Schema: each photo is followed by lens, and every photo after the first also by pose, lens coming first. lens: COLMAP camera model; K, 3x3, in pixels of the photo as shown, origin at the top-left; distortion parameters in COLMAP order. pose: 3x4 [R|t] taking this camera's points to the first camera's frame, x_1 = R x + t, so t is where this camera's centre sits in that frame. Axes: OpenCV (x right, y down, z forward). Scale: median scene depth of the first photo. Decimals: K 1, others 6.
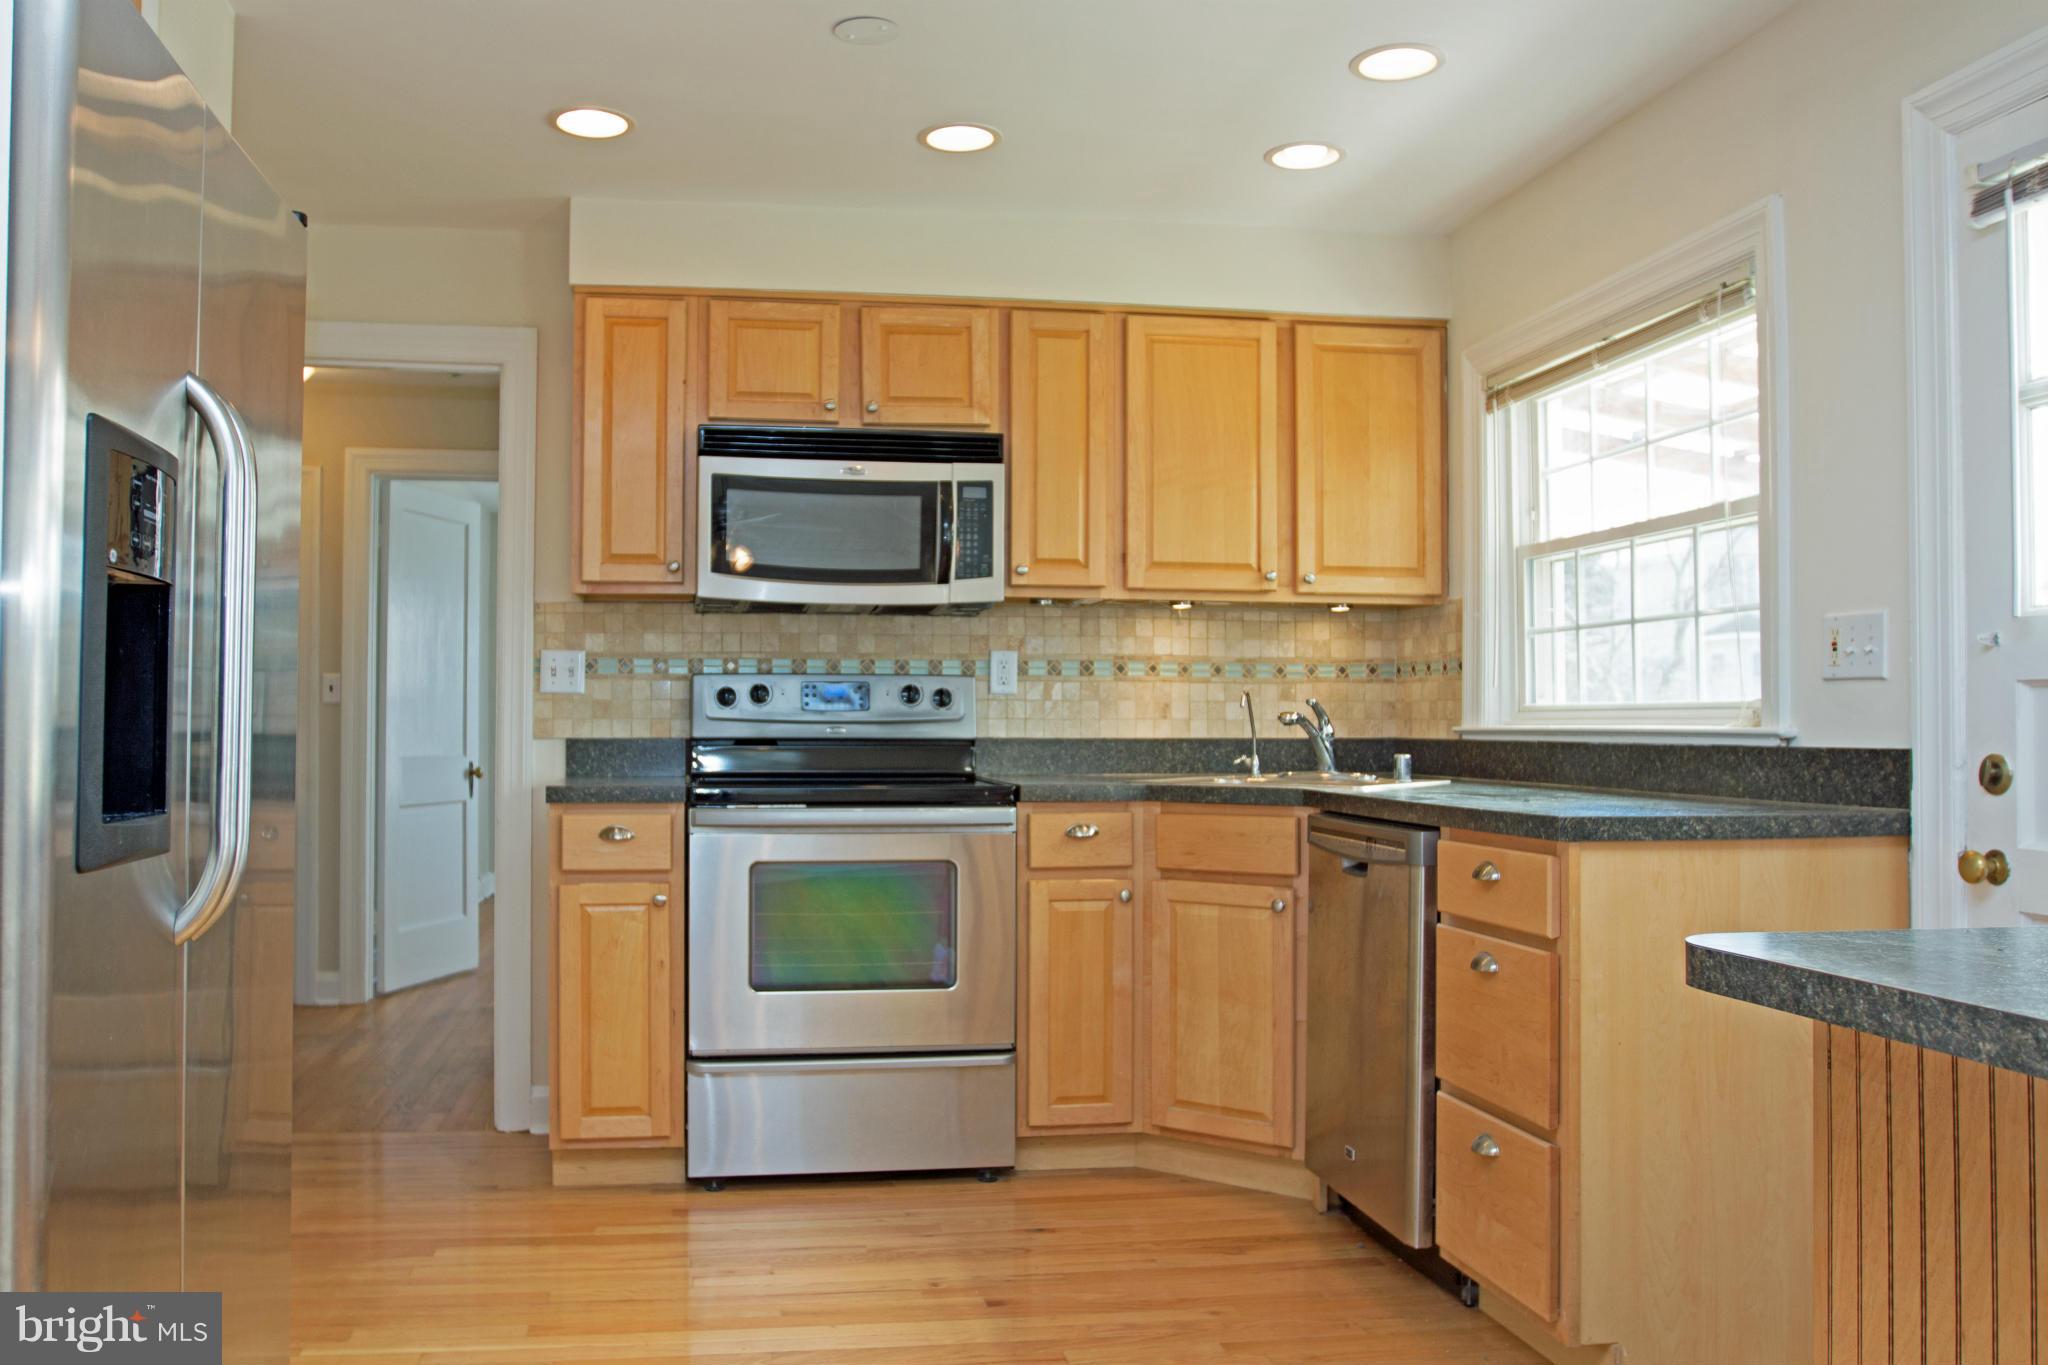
lens RADIAL K [[1520.8, 0, 1000.9], [0, 1520.8, 680.1], [0, 0, 1]] dist [-0.006117, -0.001682]
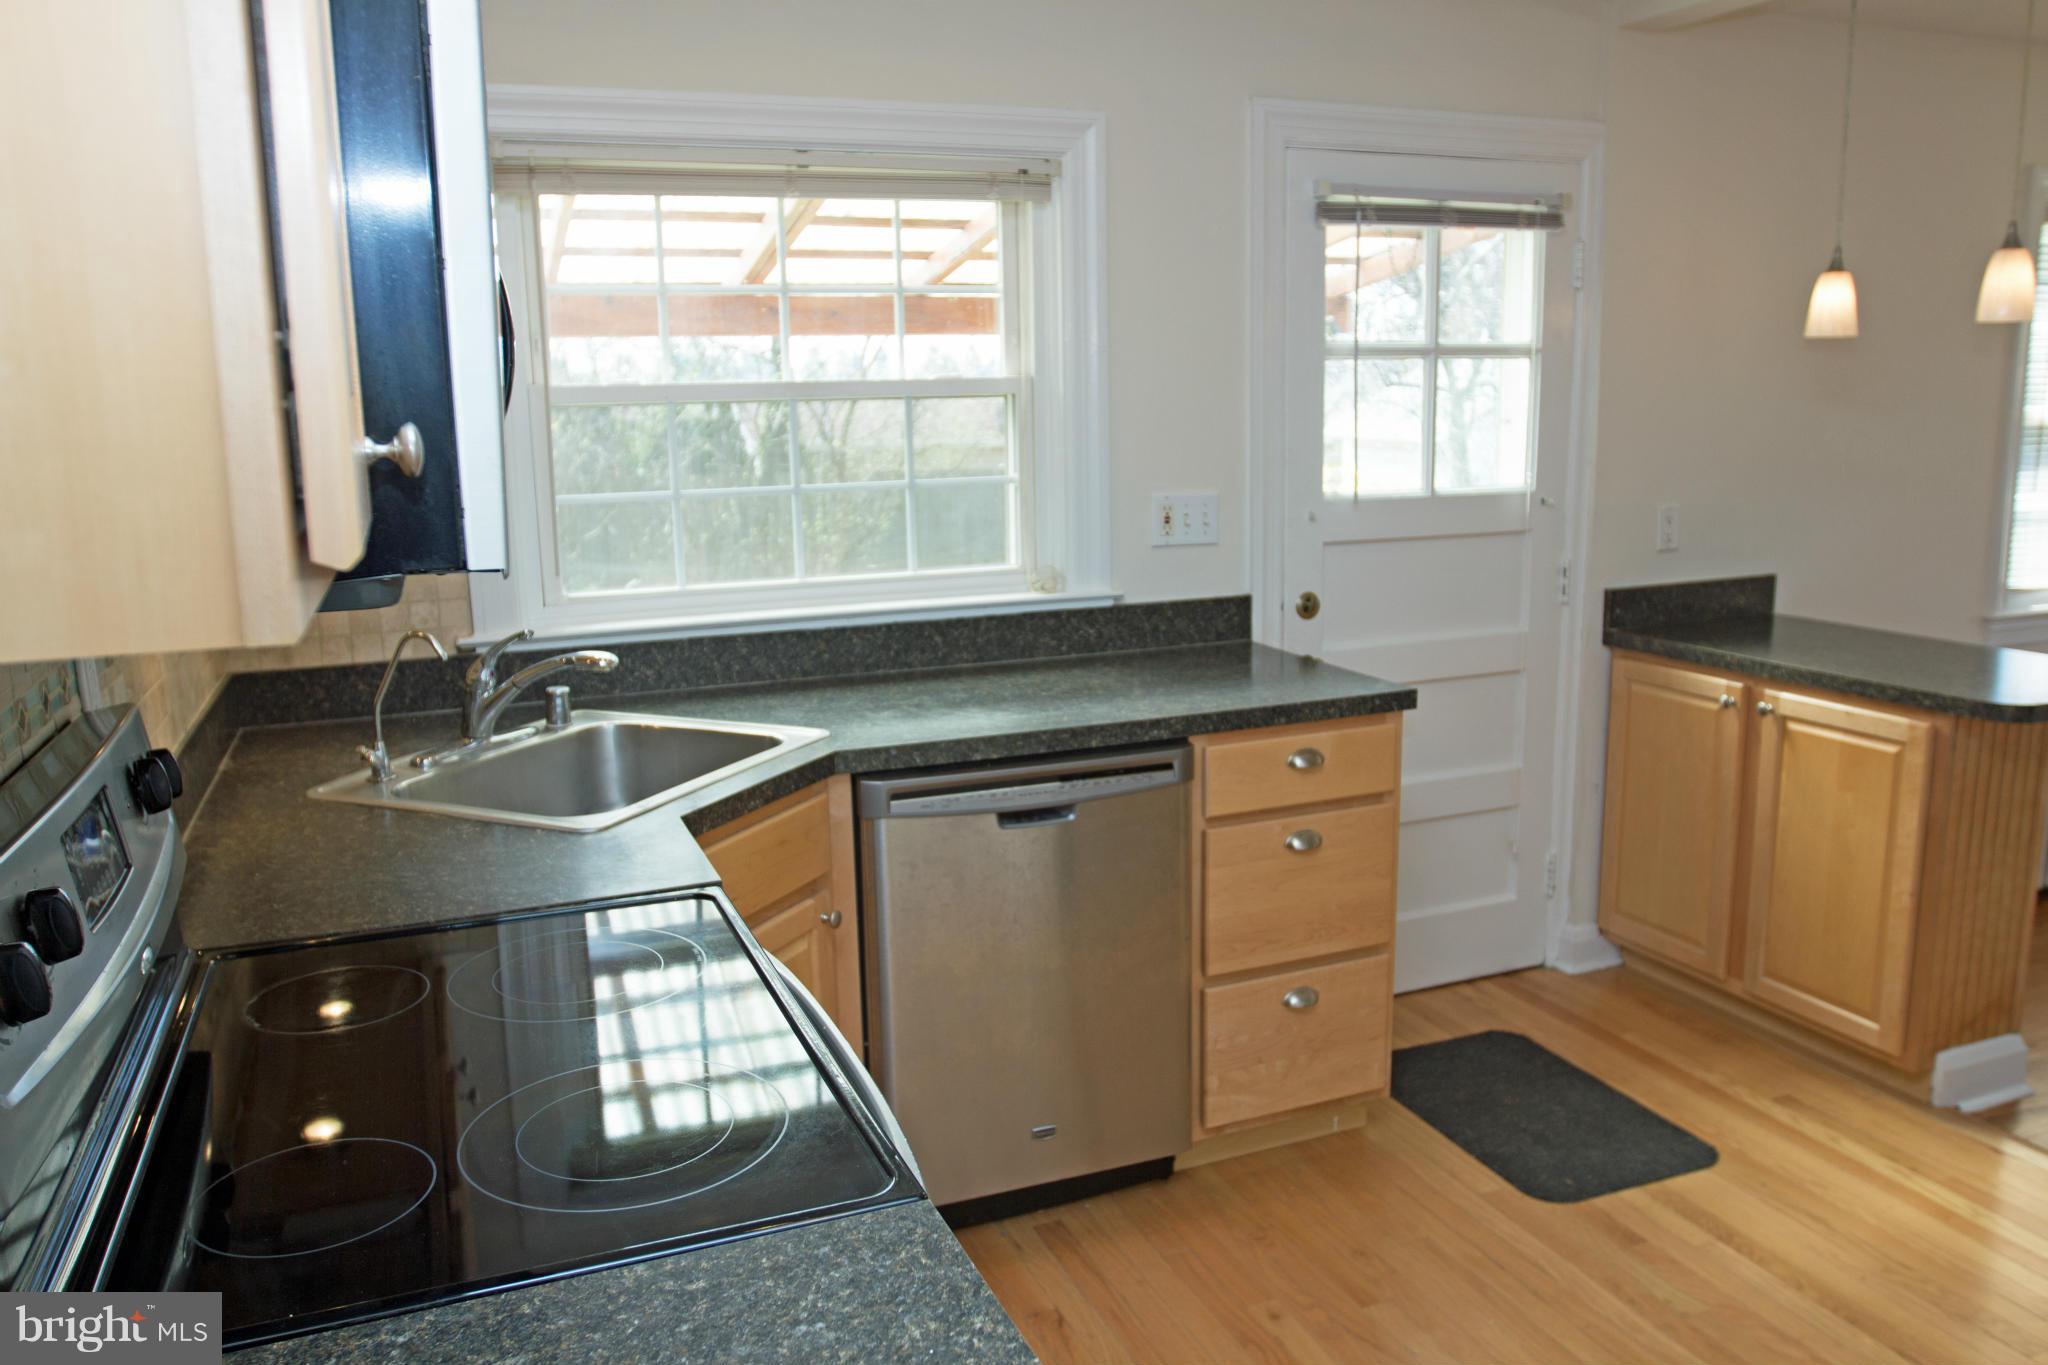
lens RADIAL K [[1520.8, 0, 1000.9], [0, 1520.8, 680.1], [0, 0, 1]] dist [-0.006117, -0.001682]
pose [[-0.229392, -0.171397, 0.958124, -0.608845], [-0.006706, 0.984629, 0.174533, -0.105035], [-0.973311, 0.033611, -0.227016, 1.365100]]
